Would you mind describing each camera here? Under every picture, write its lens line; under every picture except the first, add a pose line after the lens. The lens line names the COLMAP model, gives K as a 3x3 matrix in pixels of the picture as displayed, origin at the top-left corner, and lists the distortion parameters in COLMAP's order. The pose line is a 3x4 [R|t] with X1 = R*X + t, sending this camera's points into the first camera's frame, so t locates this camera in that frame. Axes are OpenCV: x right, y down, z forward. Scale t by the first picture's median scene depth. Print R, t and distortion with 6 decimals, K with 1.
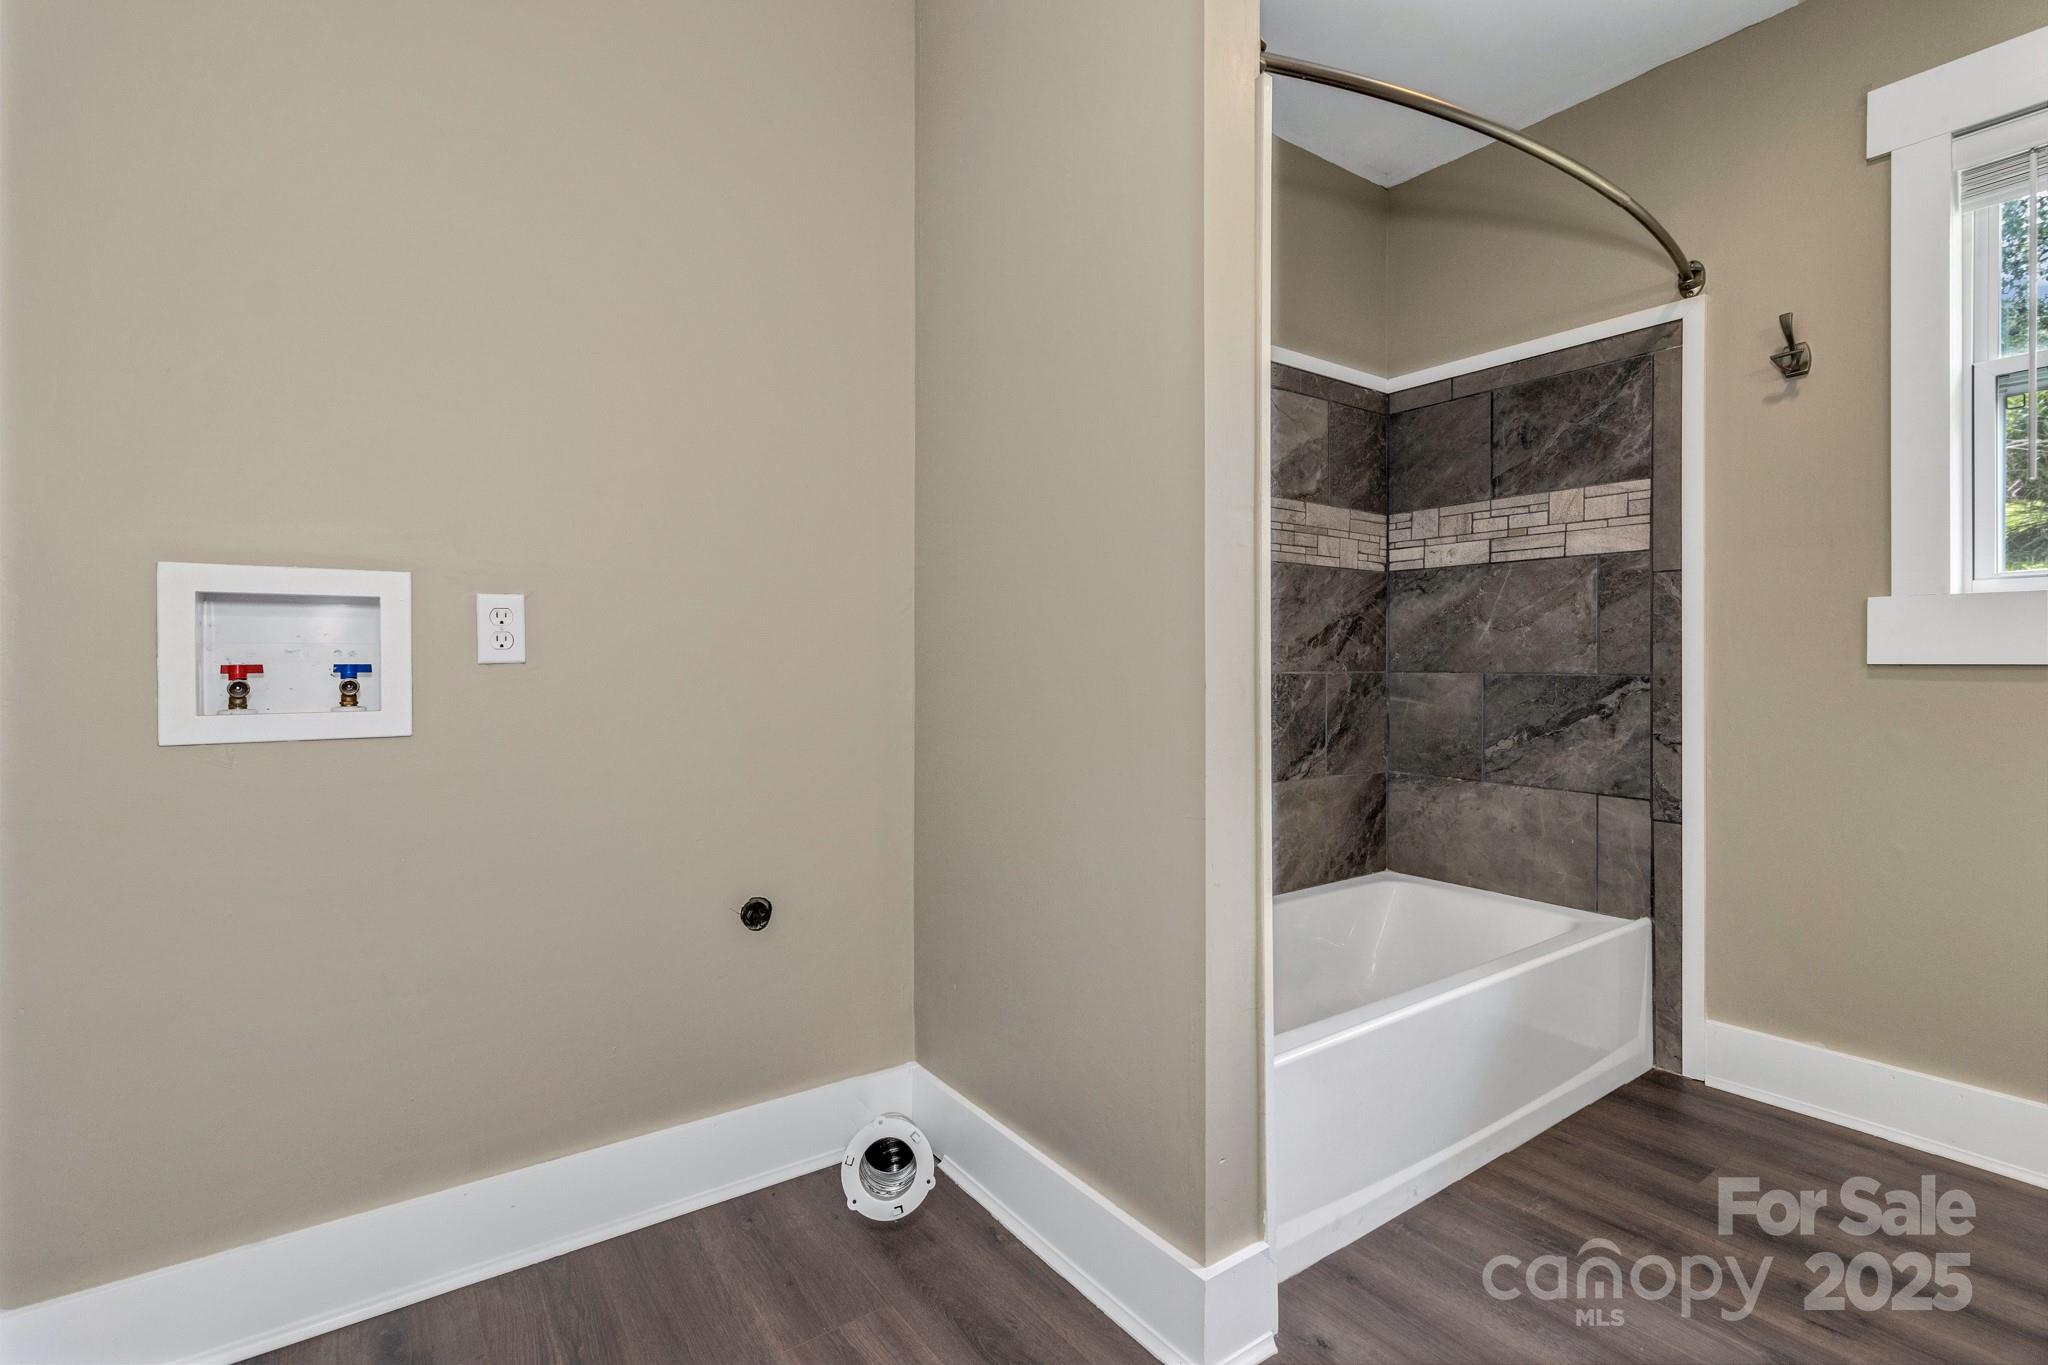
lens RADIAL K [[954.9, 0, 992.7], [0, 954.9, 654.5], [0, 0, 1]] dist [0.002225, 0.001220]
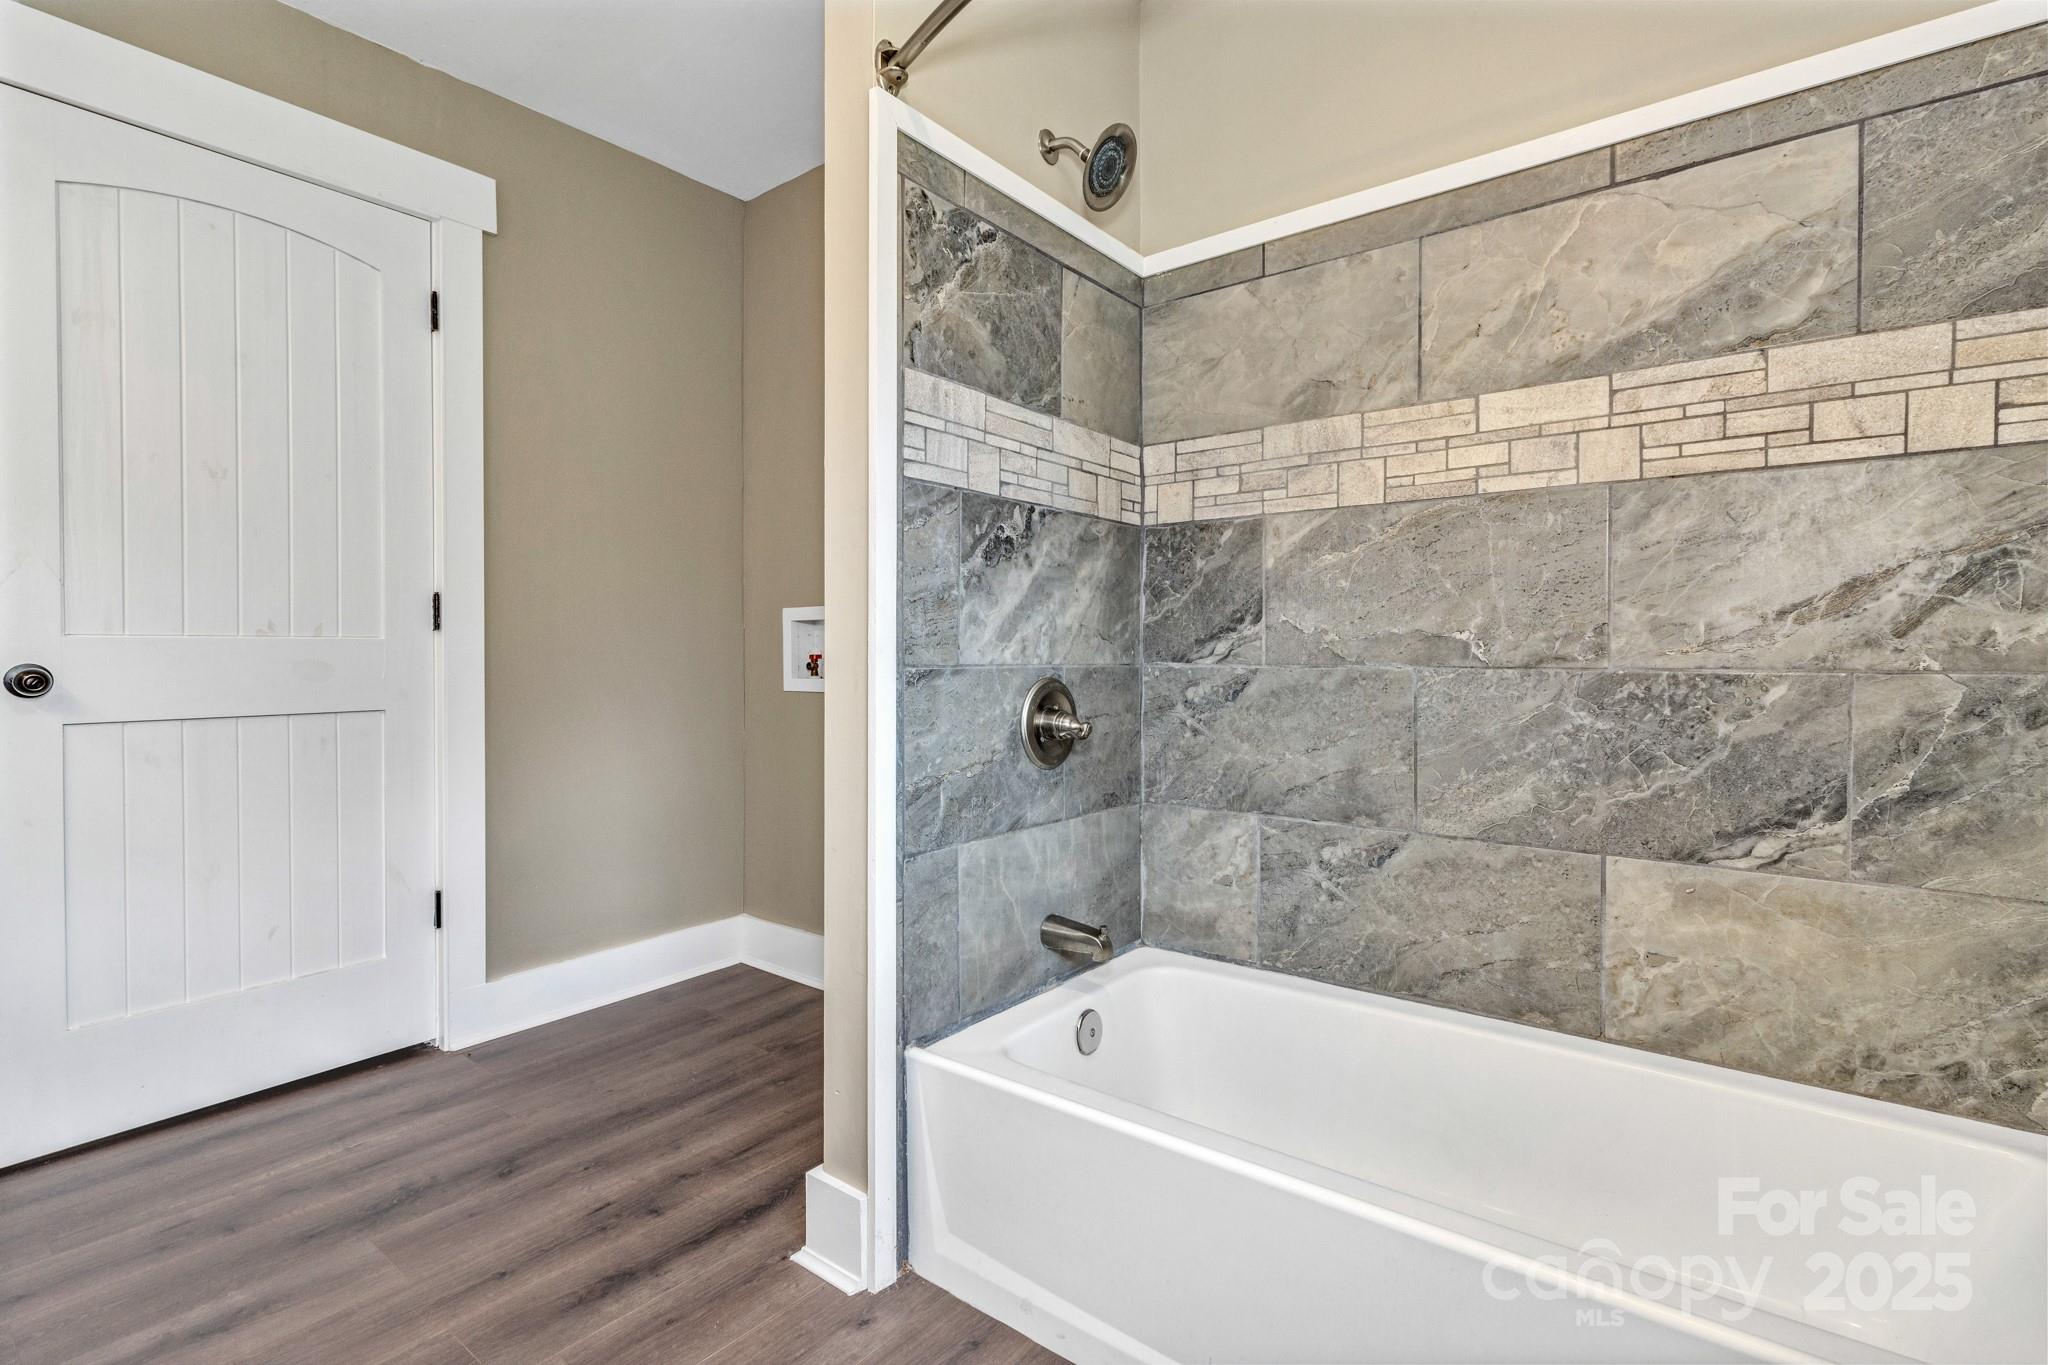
lens RADIAL K [[954.9, 0, 1019.8], [0, 954.9, 675.4], [0, 0, 1]] dist [0.002225, 0.001220]
pose [[0.297386, 0.014765, -0.954643, 0.361099], [0.000200, 0.999879, 0.015527, 0.006525], [0.954757, -0.004808, 0.297347, 0.225828]]
